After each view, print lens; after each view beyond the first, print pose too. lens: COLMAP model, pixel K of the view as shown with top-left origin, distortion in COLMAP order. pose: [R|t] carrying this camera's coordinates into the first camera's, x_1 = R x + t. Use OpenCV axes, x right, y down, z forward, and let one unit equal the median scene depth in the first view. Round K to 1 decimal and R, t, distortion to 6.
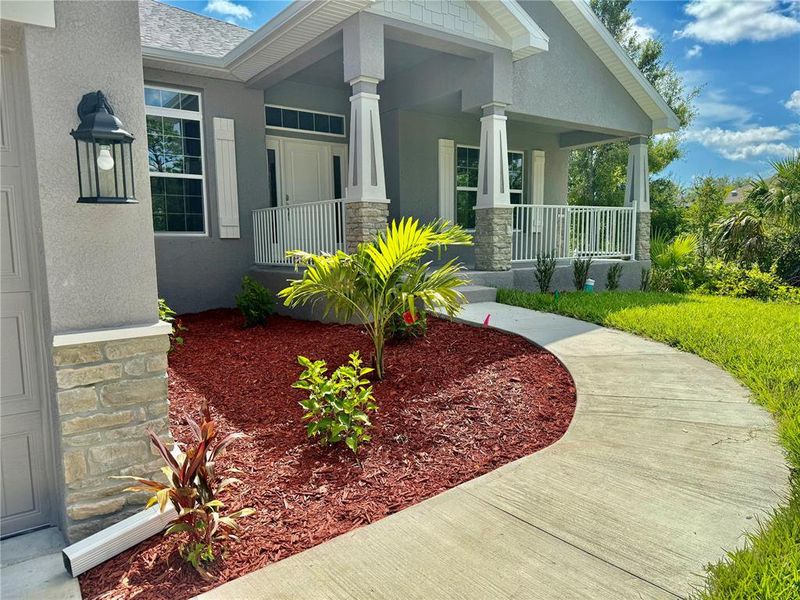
lens RADIAL K [[560.0, 0, 400.7], [0, 560.0, 302.3], [0, 0, 1]] dist [0.007478, 0.000442]
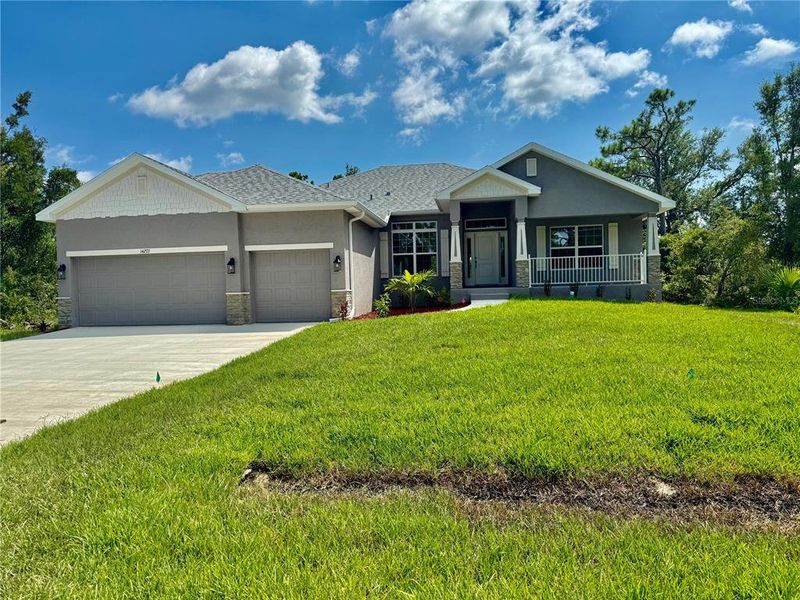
lens RADIAL K [[560.0, 0, 400.2], [0, 560.0, 299.9], [0, 0, 1]] dist [0.007478, 0.000442]
pose [[0.667917, 0.021418, -0.743927, 1.545843], [-0.069317, 0.997031, -0.033531, 0.106940], [0.741001, 0.073963, 0.667419, -0.905007]]
